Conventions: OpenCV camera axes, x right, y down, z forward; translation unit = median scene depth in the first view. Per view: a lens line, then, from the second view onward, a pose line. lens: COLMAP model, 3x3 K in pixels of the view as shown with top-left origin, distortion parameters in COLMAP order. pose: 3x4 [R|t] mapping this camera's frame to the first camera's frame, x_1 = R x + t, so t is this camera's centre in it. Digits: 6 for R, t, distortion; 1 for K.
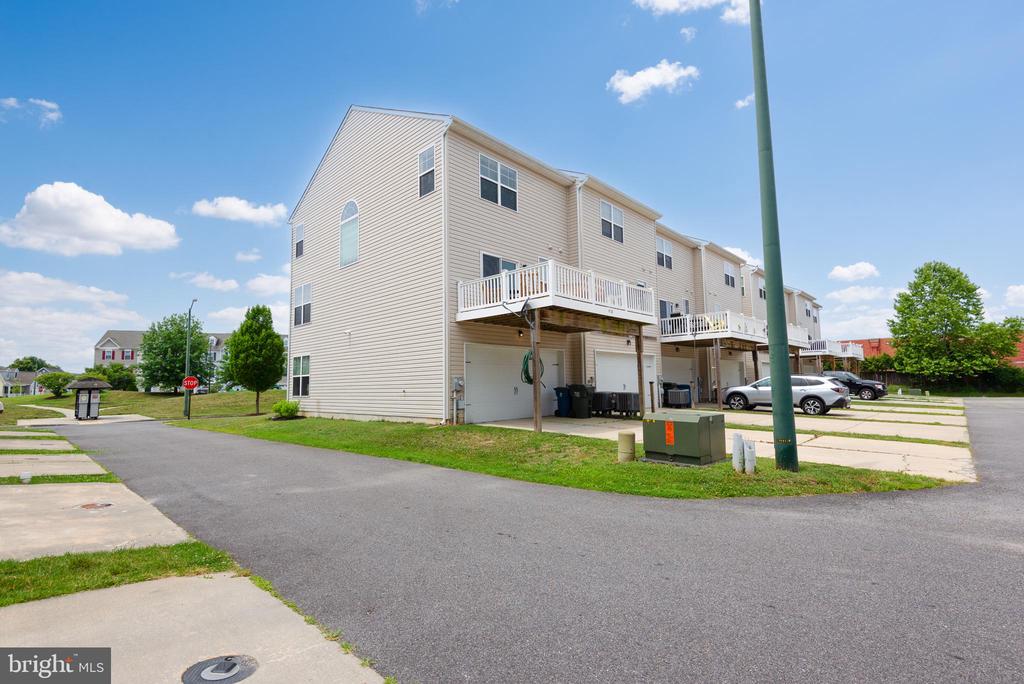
lens RADIAL K [[460.4, 0, 514.3], [0, 460.4, 341.3], [0, 0, 1]] dist [0.032587, -0.018467]
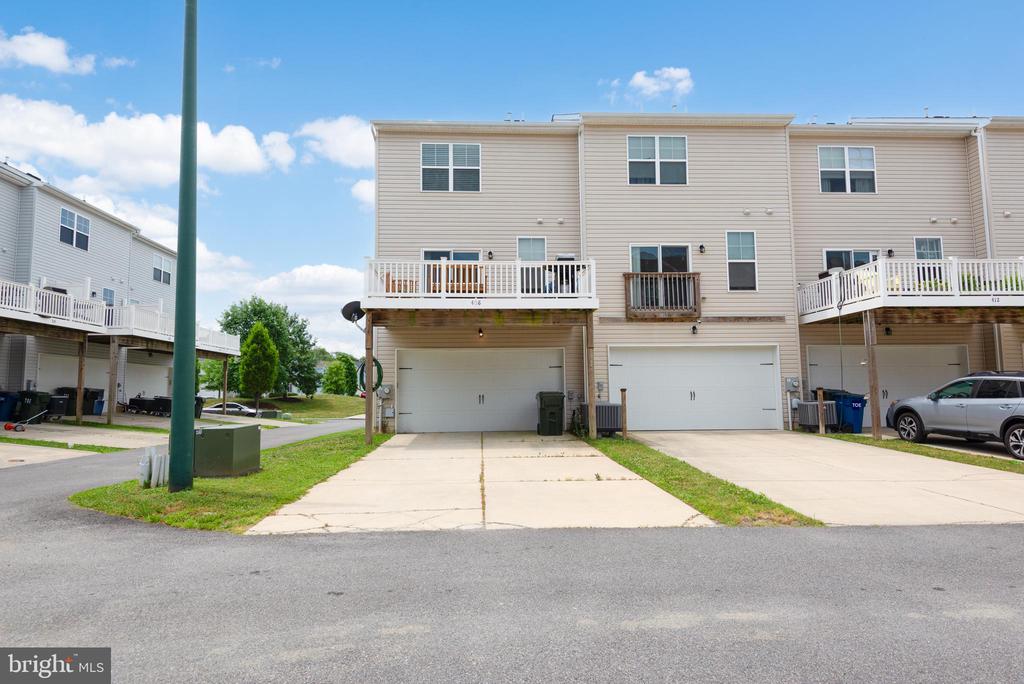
lens RADIAL K [[540.2, 0, 512.4], [0, 540.2, 347.4], [0, 0, 1]] dist [0.031867, 0.000080]
pose [[0.728064, -0.053392, -0.683427, 0.725353], [0.061265, 0.998041, -0.012704, 0.026214], [0.682766, -0.032621, 0.729908, 0.293105]]
